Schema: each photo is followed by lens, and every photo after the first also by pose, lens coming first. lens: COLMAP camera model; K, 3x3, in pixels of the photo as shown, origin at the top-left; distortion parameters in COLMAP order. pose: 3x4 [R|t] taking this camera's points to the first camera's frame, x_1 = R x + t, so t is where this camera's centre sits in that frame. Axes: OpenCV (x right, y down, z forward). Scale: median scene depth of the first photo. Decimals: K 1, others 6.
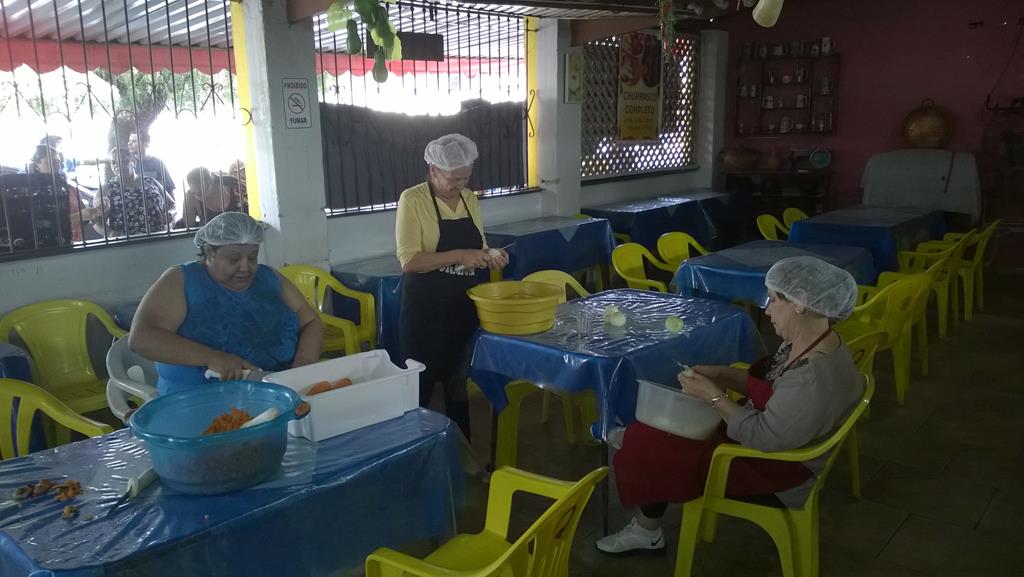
lens RADIAL K [[779.0, 0, 512.8], [0, 779.0, 271.0], [0, 0, 1]] dist [0.137981, -0.287548]
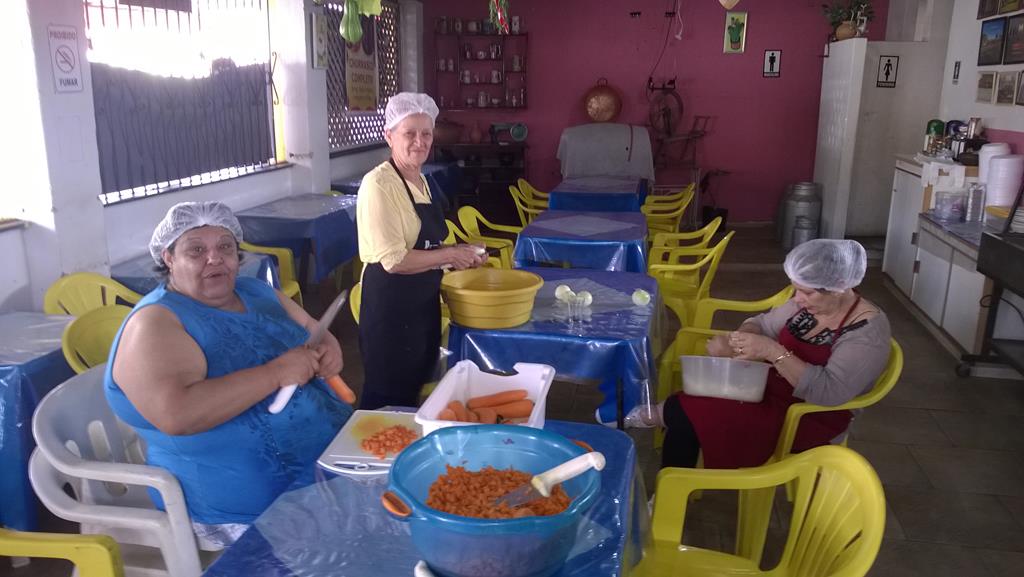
lens RADIAL K [[779.0, 0, 512.8], [0, 779.0, 271.0], [0, 0, 1]] dist [0.137981, -0.287548]
pose [[0.876647, -0.084308, 0.473689, -0.154262], [0.067160, 0.996332, 0.053036, -0.011593], [-0.476423, -0.014681, 0.879094, 0.071342]]
